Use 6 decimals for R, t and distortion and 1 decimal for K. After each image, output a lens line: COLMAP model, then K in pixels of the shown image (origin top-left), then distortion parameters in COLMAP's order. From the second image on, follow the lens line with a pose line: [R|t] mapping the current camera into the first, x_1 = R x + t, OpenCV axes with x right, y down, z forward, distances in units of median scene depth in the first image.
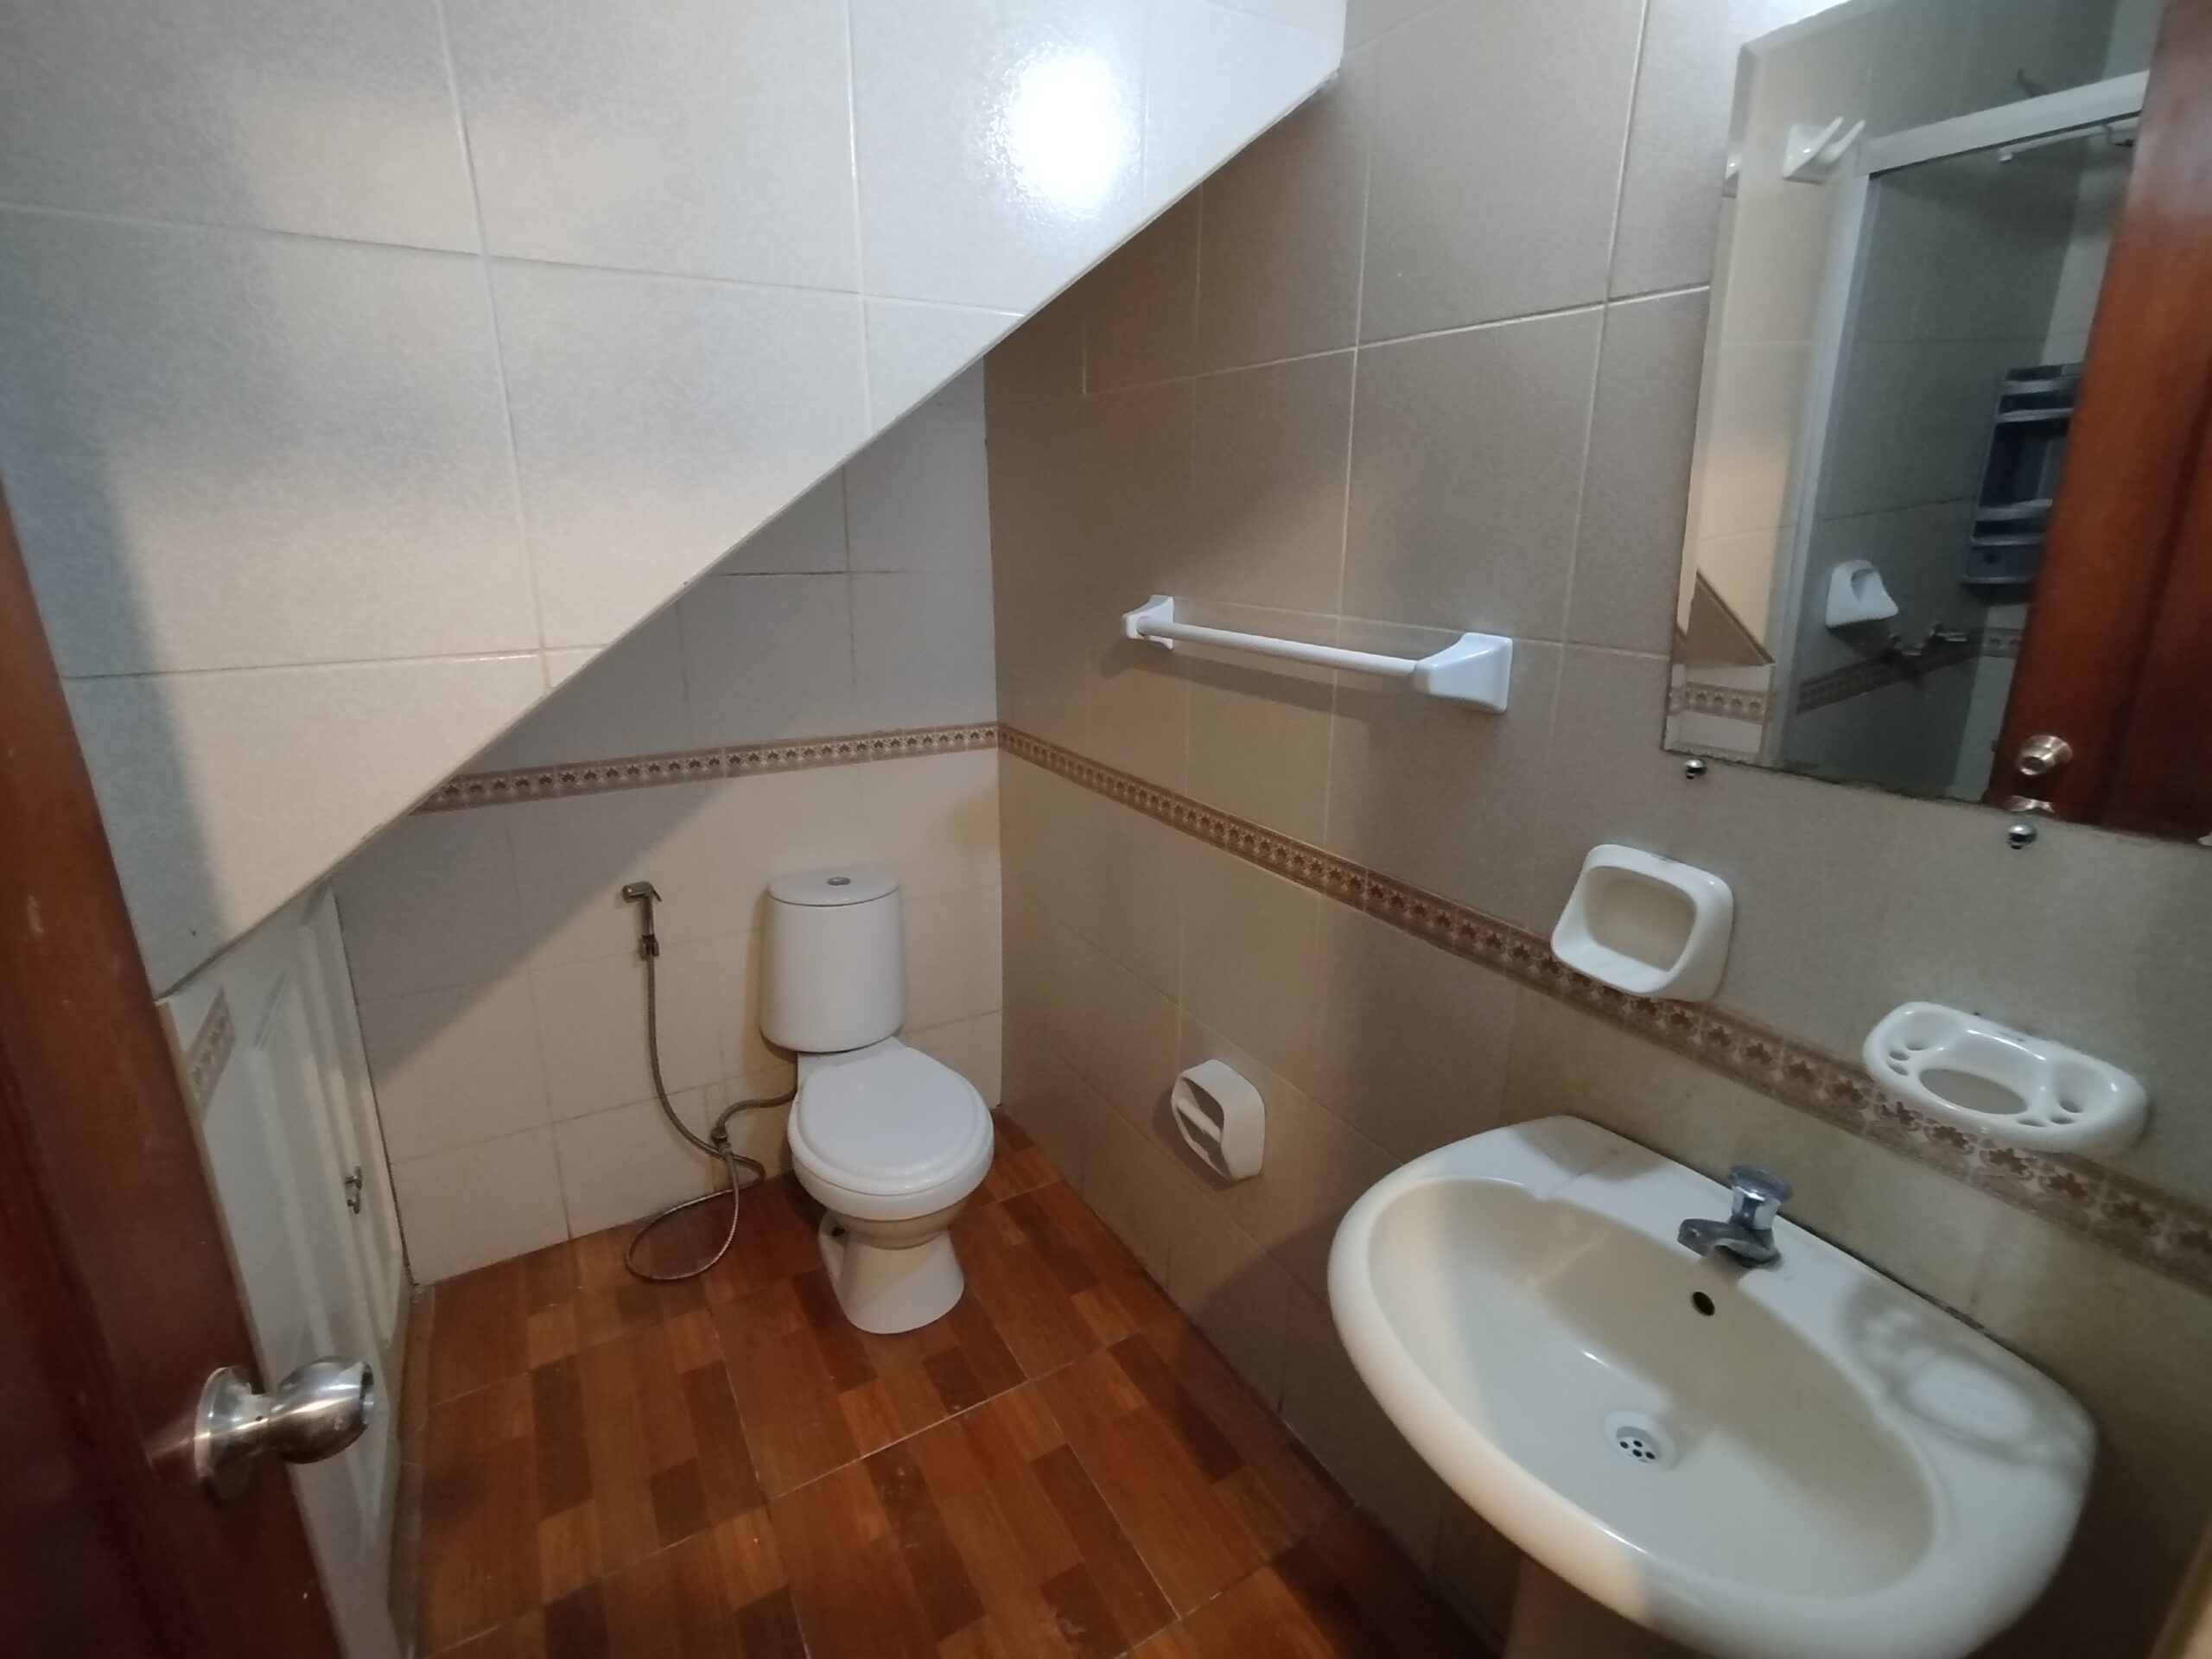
lens RADIAL K [[1014.2, 0, 1075.4], [0, 1014.2, 819.0], [0, 0, 1]] dist [0.000838, 0.000249]
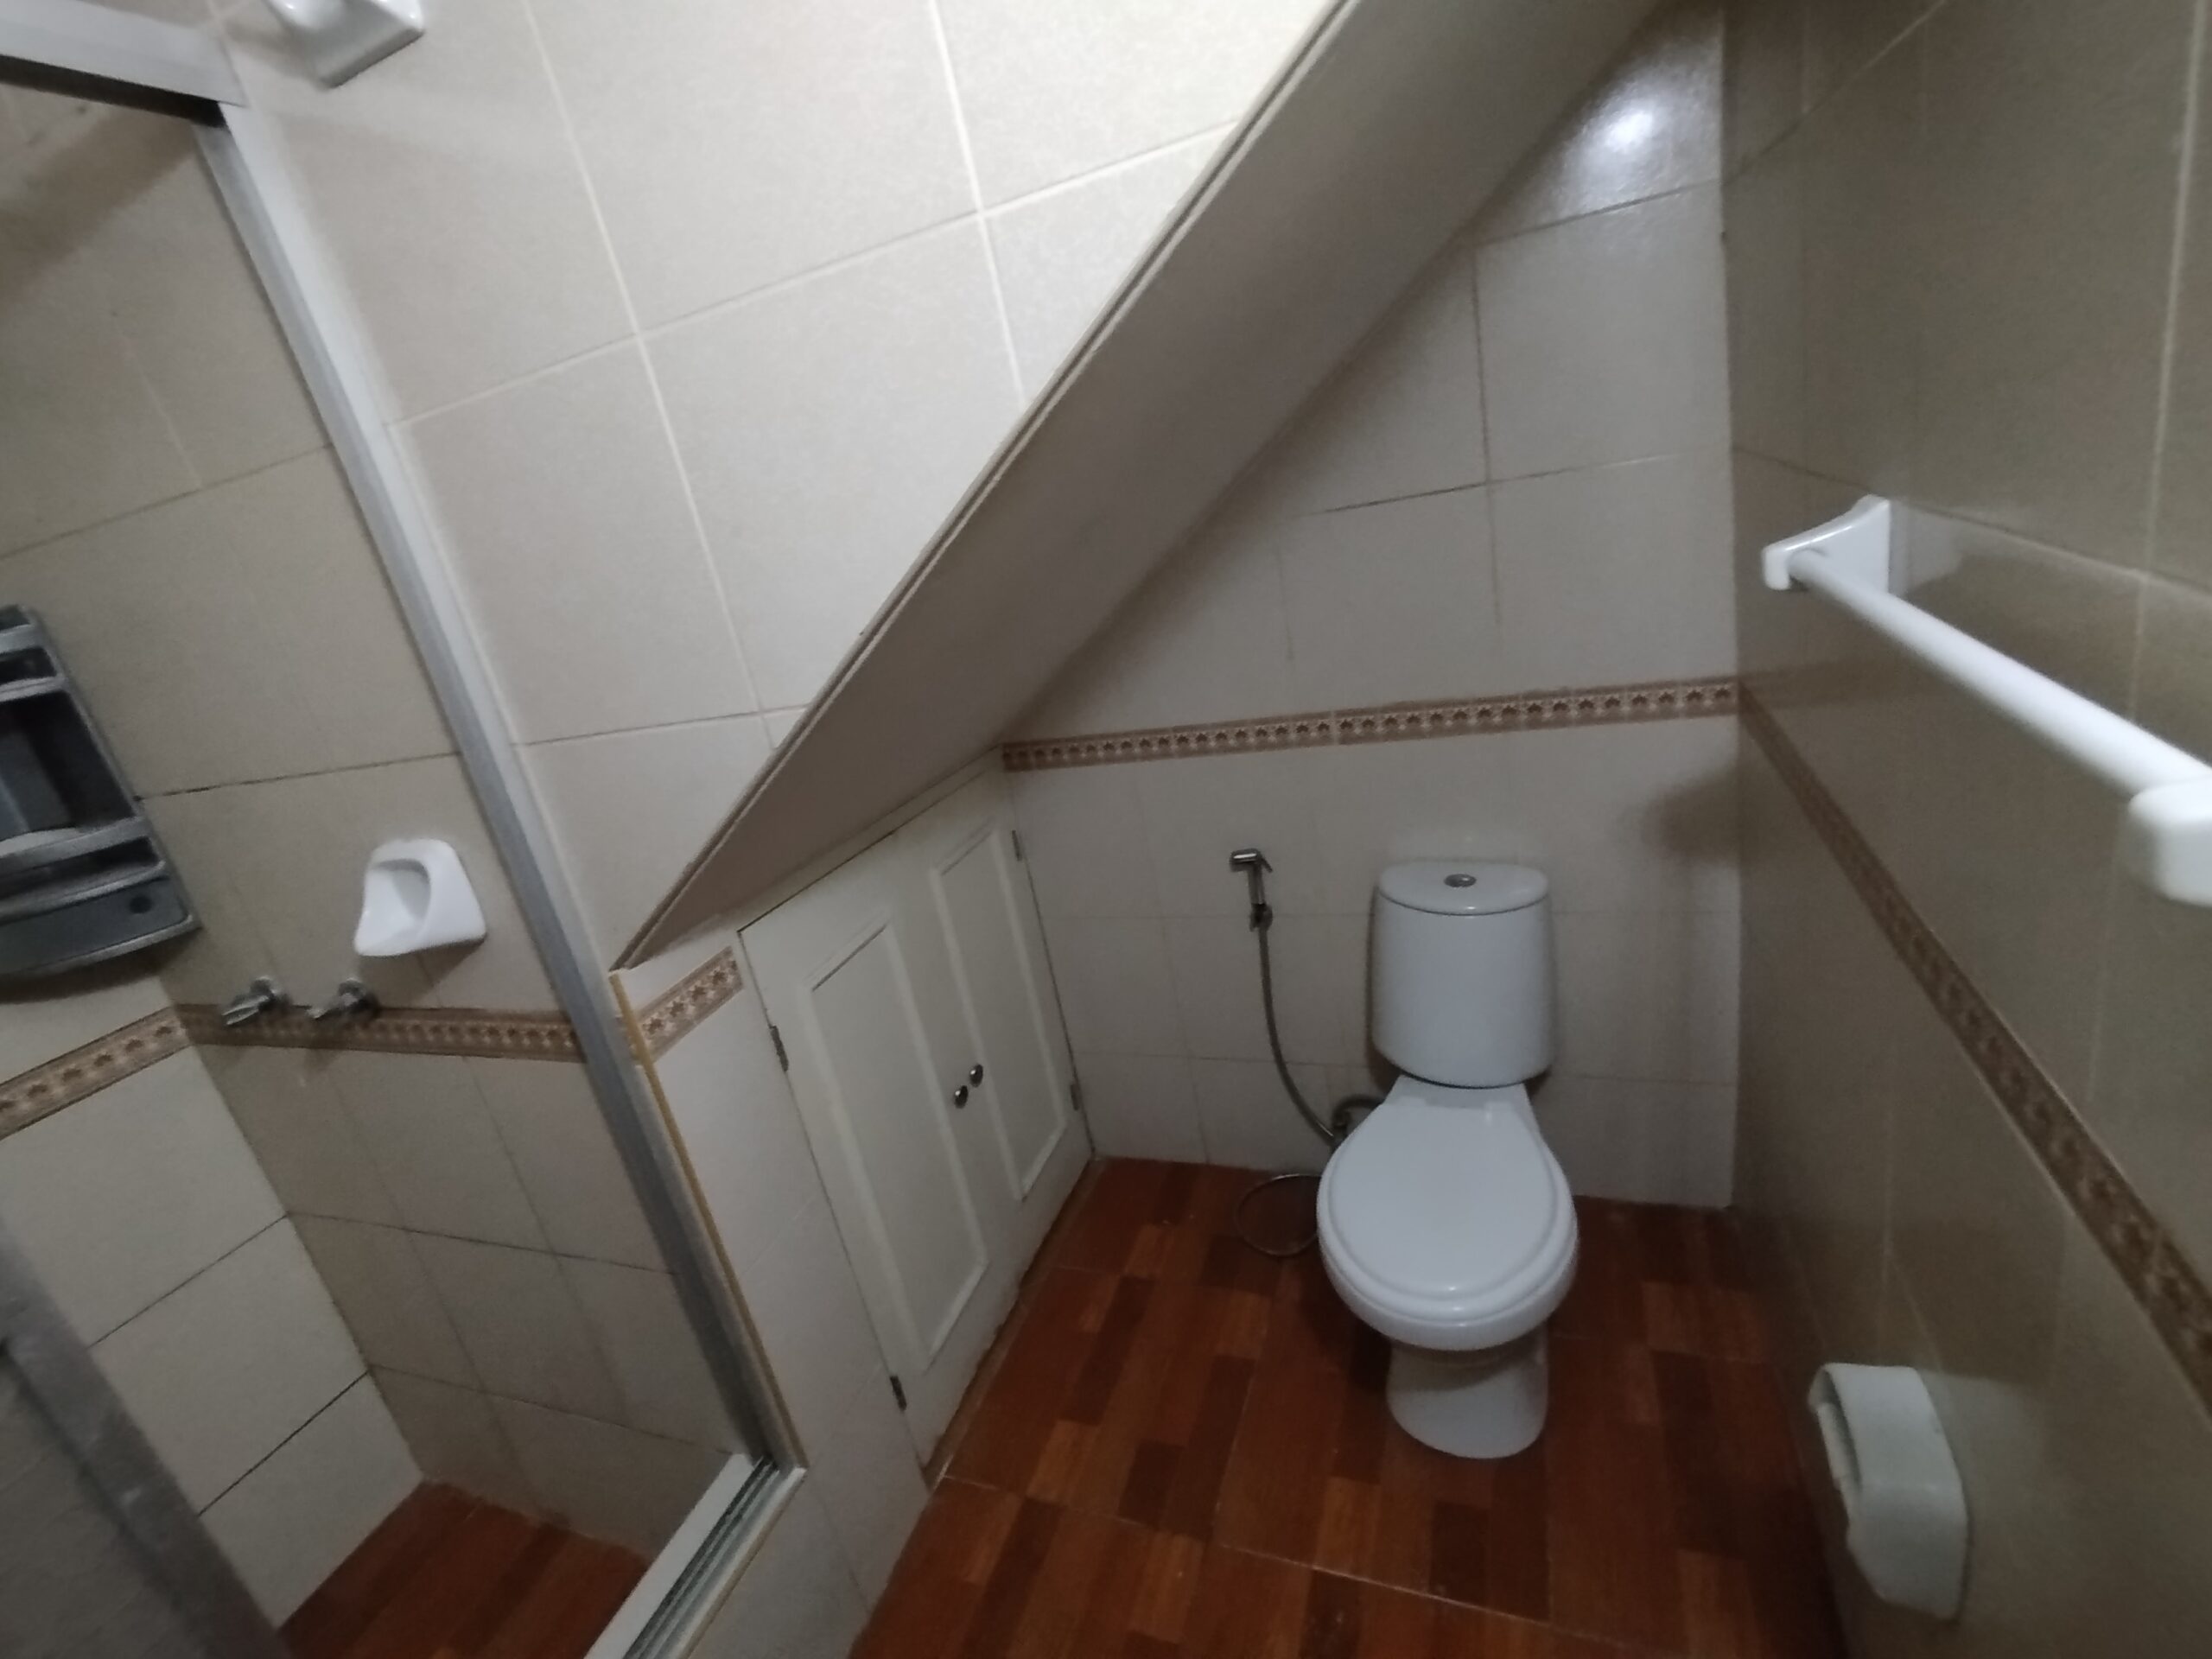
lens RADIAL K [[1014.2, 0, 1075.4], [0, 1014.2, 819.0], [0, 0, 1]] dist [0.000838, 0.000249]
pose [[0.609707, 0.132310, -0.781506, 0.210420], [-0.027275, 0.988888, 0.146141, -0.099873], [0.792158, -0.067788, 0.606540, 0.290648]]
